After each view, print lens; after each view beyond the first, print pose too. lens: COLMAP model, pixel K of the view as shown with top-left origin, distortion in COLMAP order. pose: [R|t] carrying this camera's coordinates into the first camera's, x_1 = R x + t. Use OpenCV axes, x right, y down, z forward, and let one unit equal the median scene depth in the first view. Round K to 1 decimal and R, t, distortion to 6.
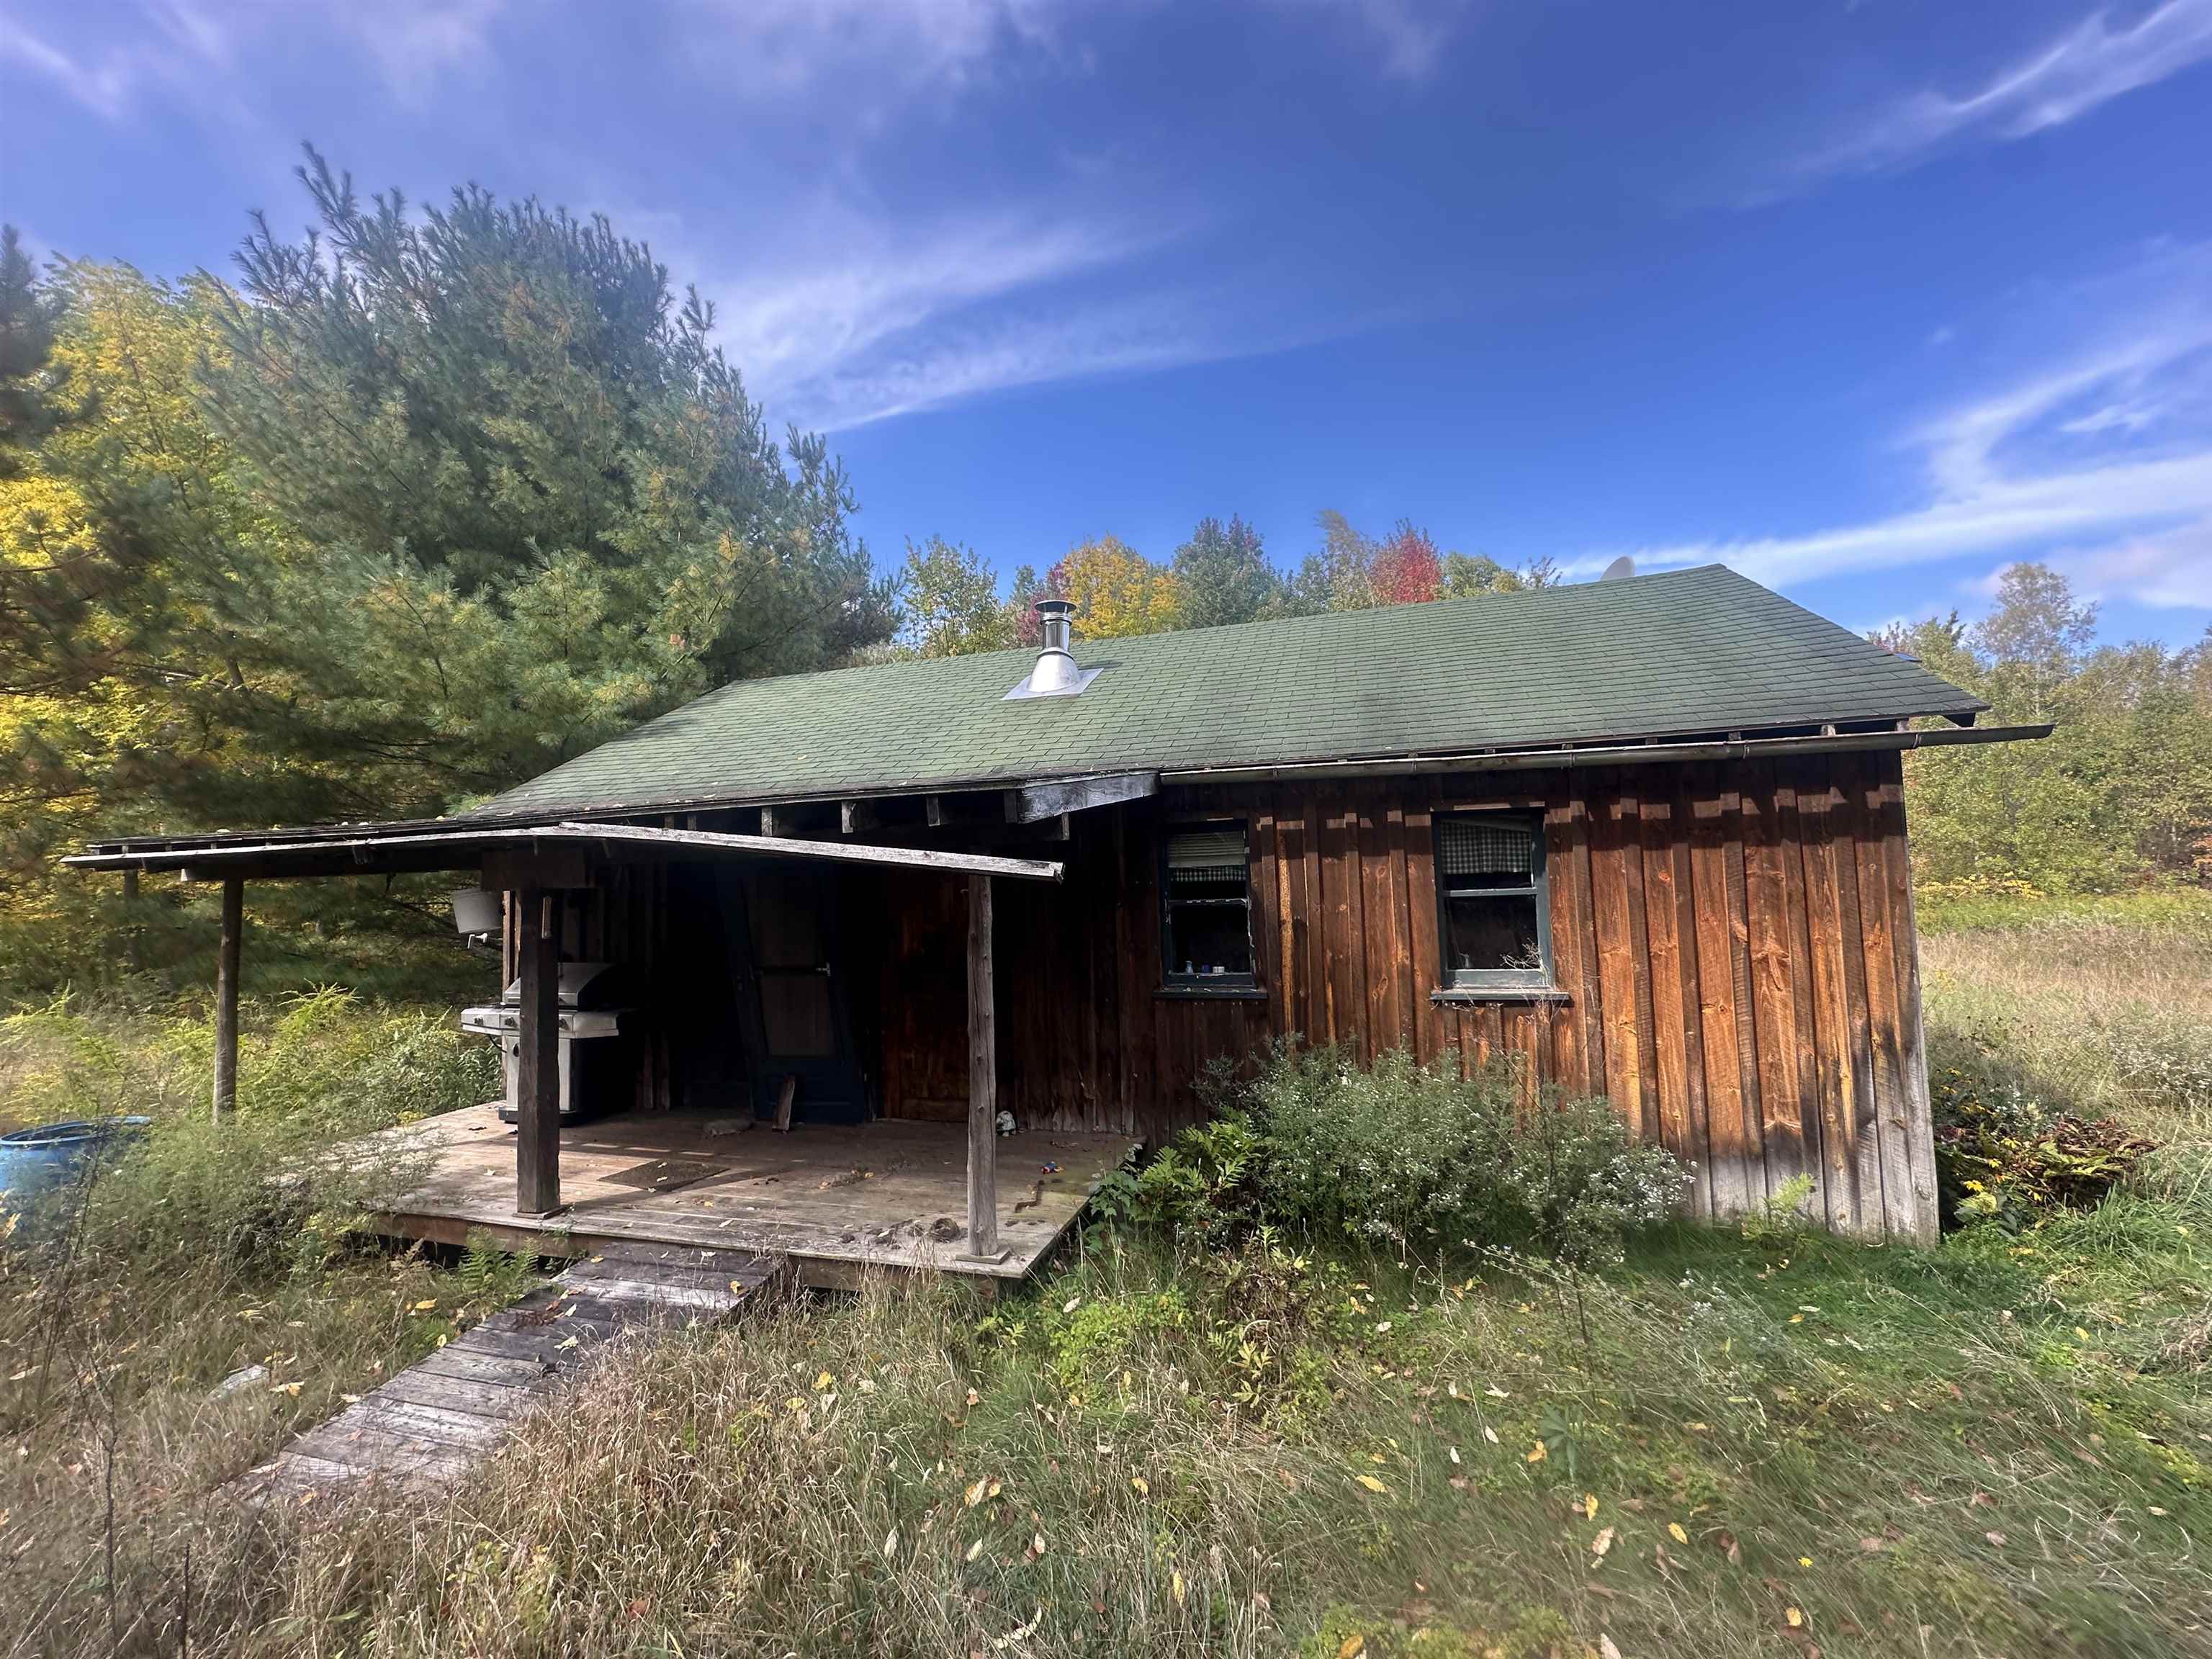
lens RADIAL K [[882.4, 0, 1106.4], [0, 882.4, 835.2], [0, 0, 1]] dist [-0.007997, 0.001670]
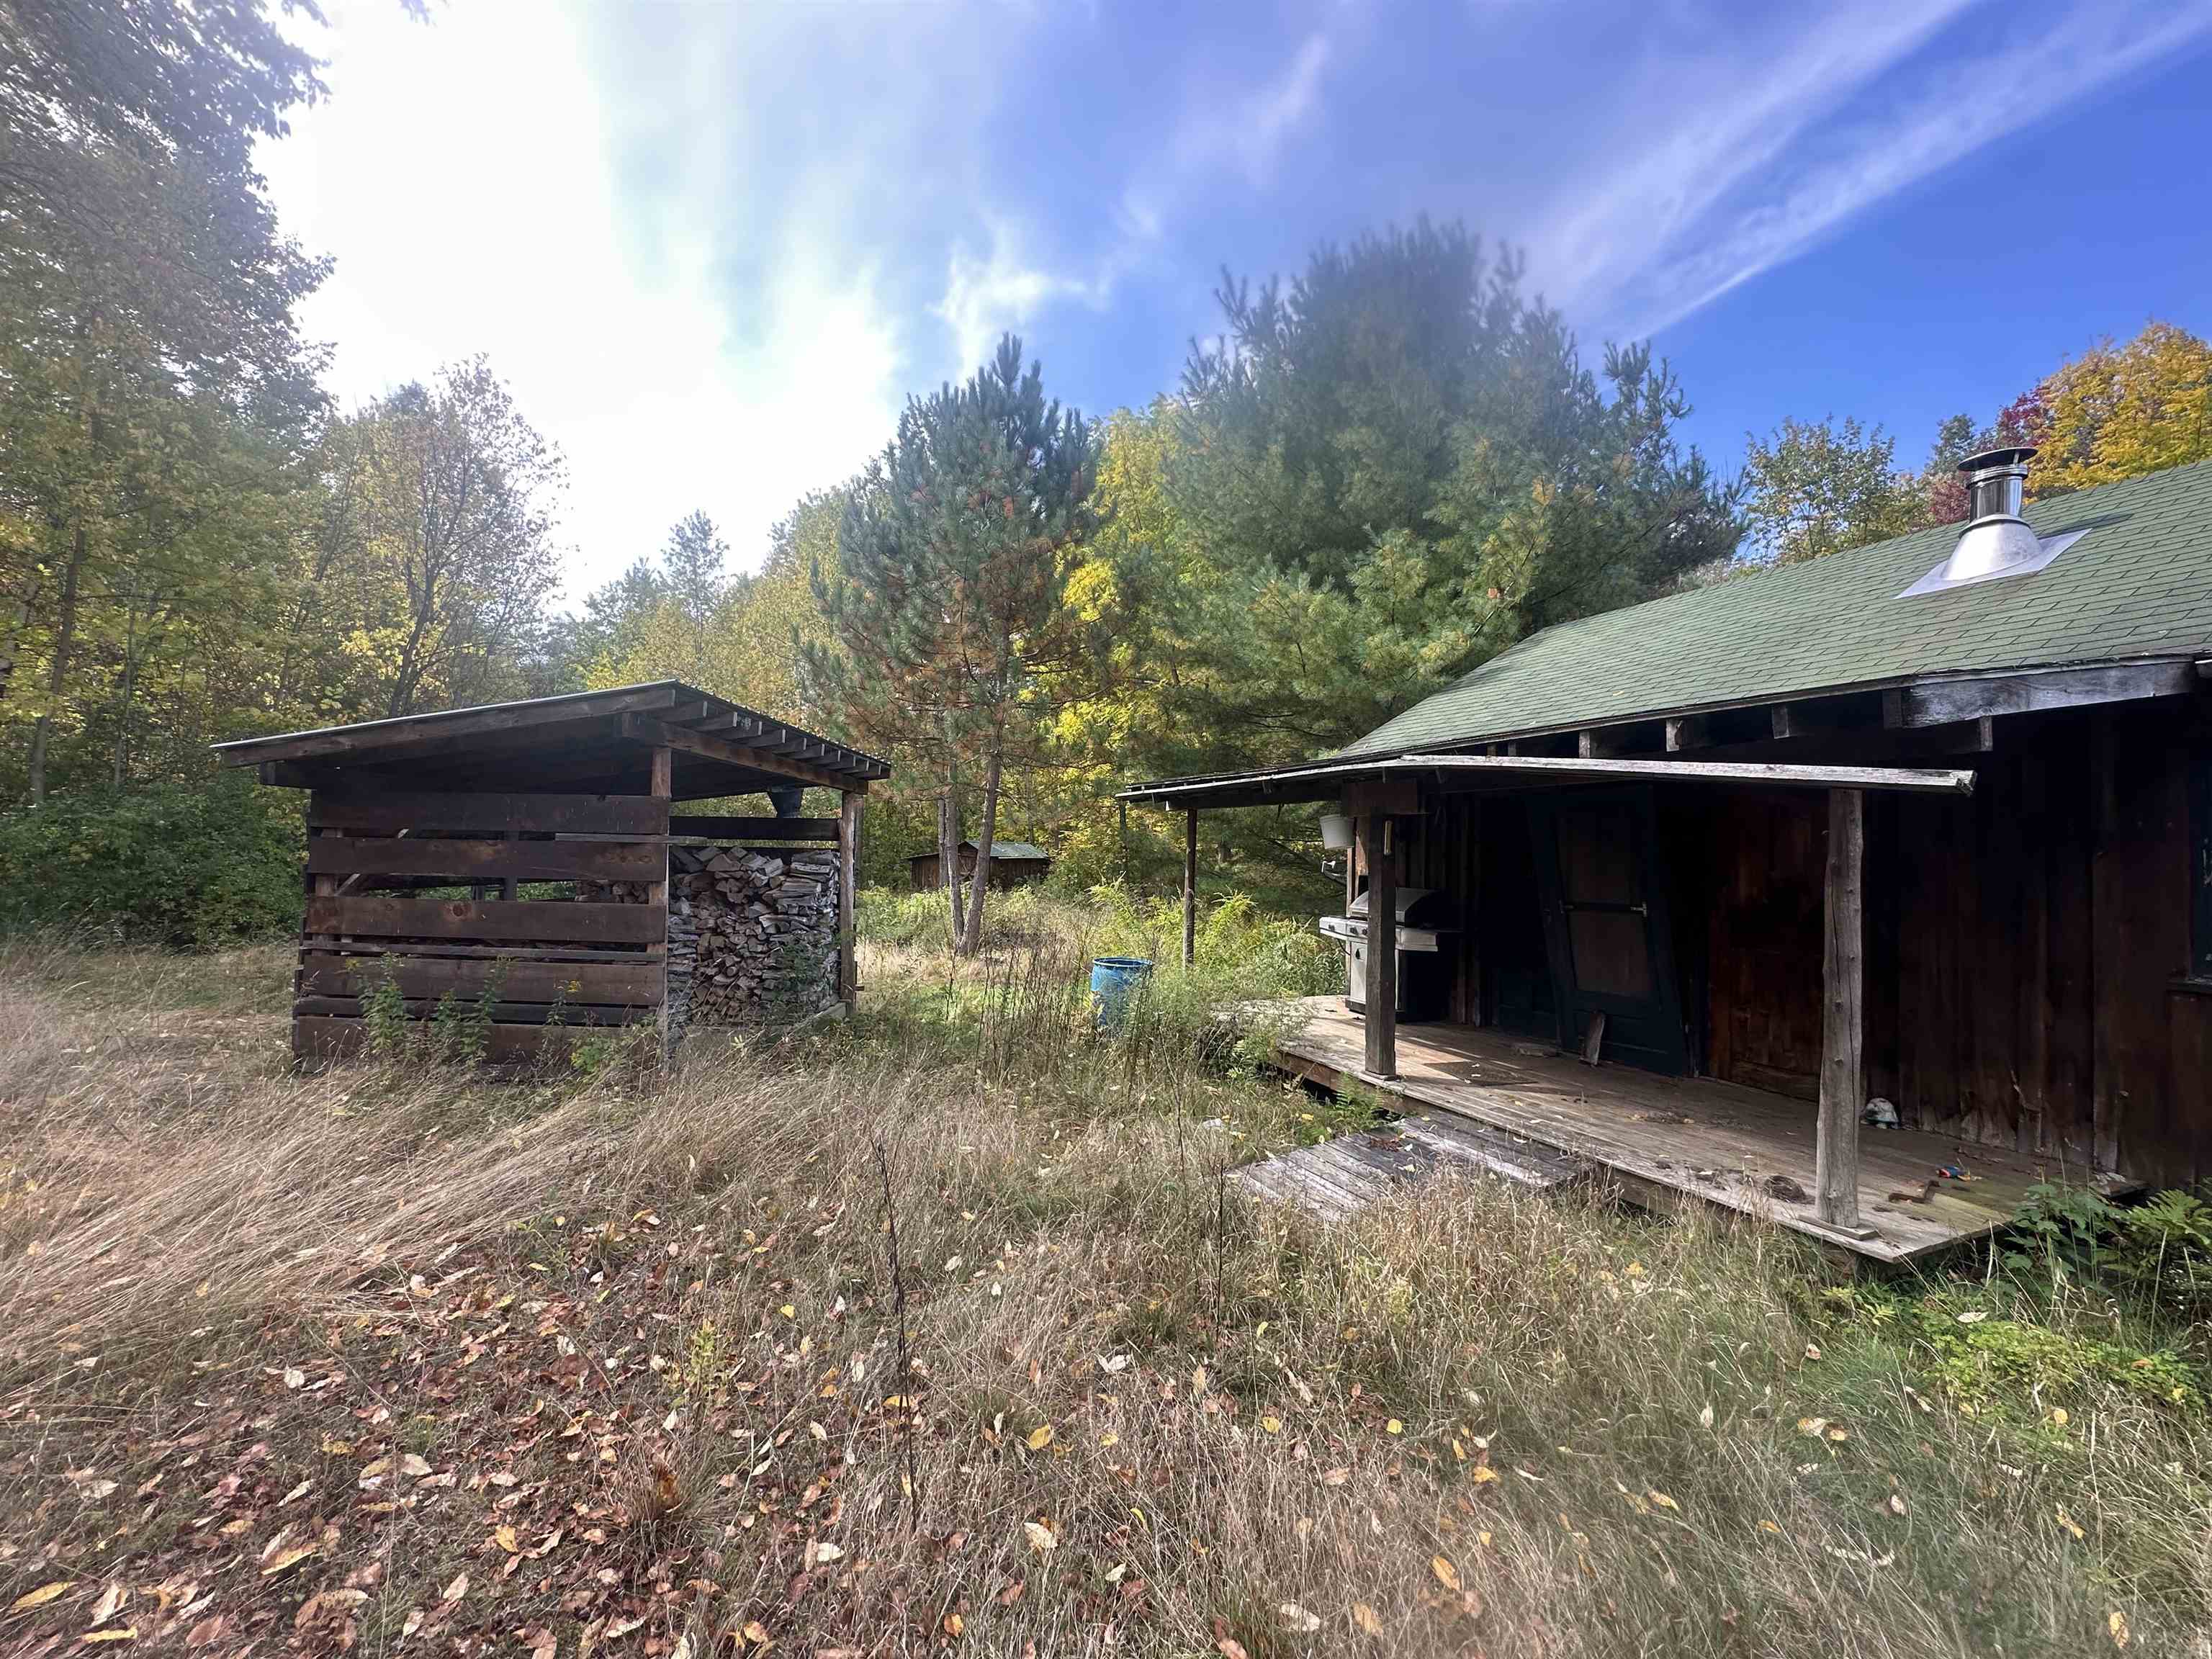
lens RADIAL K [[882.4, 0, 1098.4], [0, 882.4, 834.0], [0, 0, 1]] dist [-0.007997, 0.001670]
pose [[0.652928, 0.027324, -0.756927, 0.023862], [0.004905, 0.999176, 0.040300, 0.033923], [0.757404, -0.030026, 0.652255, -0.092706]]
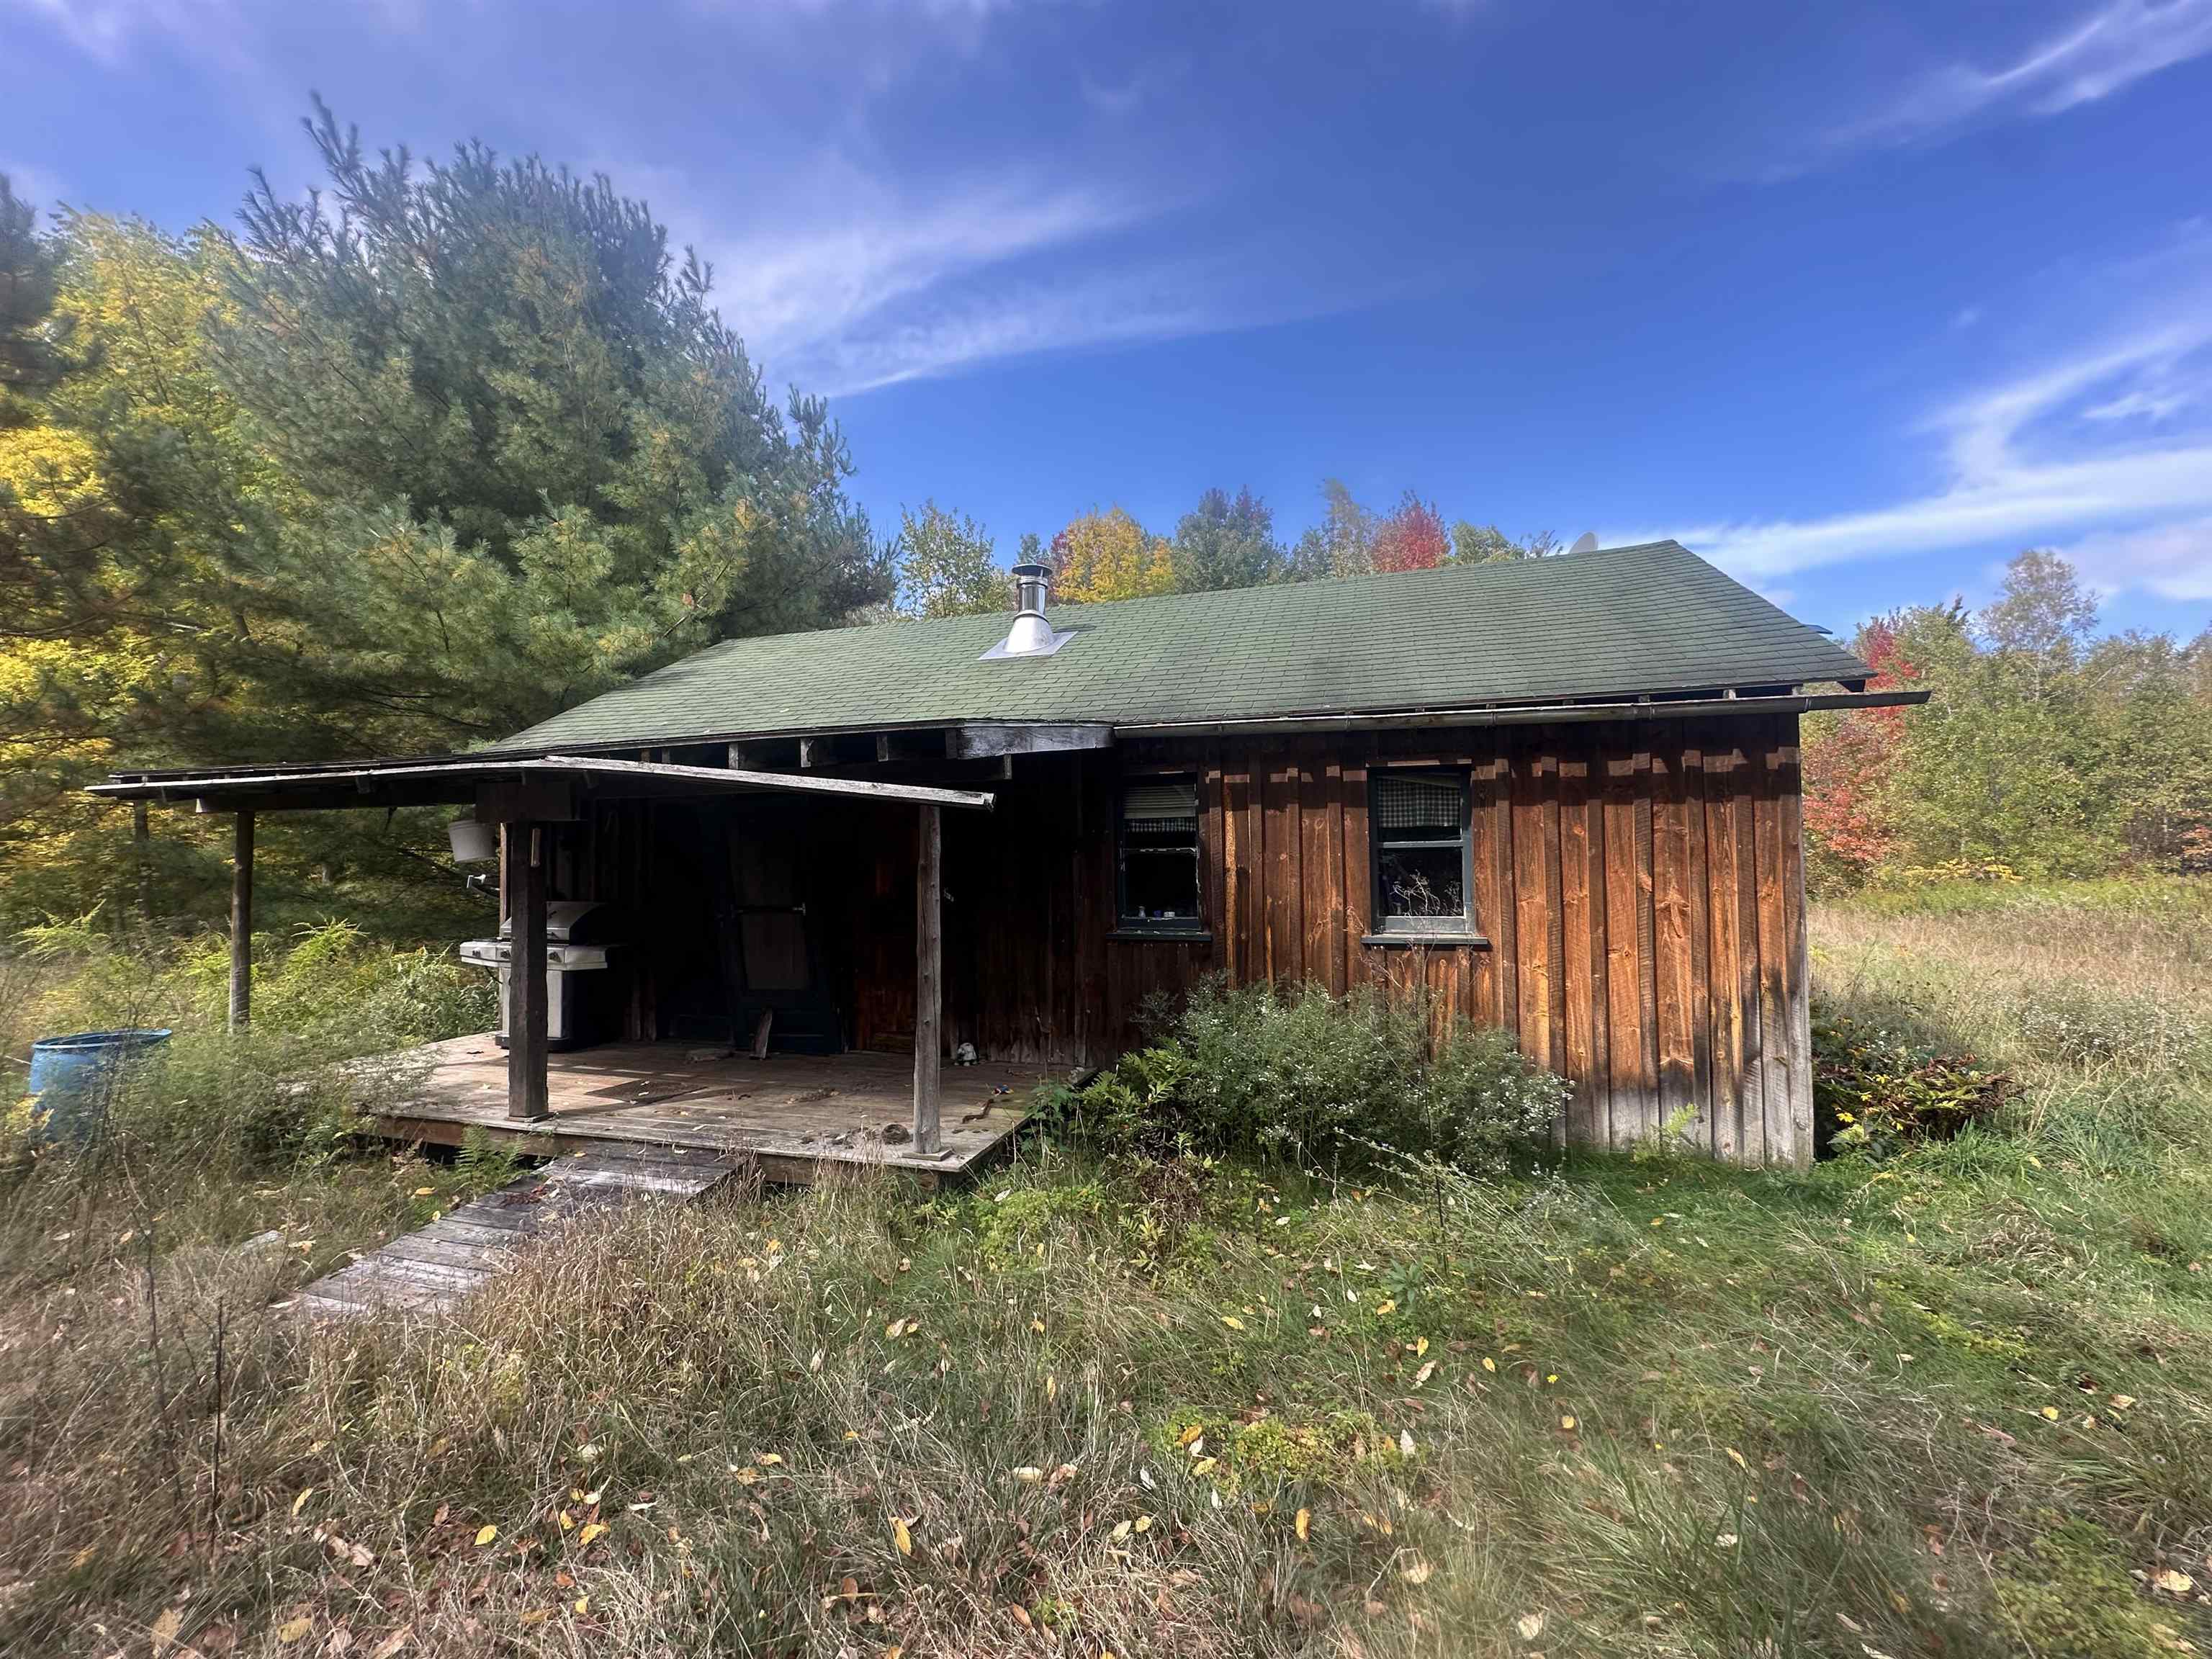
lens RADIAL K [[882.4, 0, 1106.2], [0, 882.4, 833.1], [0, 0, 1]] dist [-0.007997, 0.001670]
pose [[0.999810, 0.019217, -0.003405, 0.060699], [-0.019119, 0.999457, 0.026836, 0.030841], [0.003919, -0.026766, 0.999634, -0.069517]]
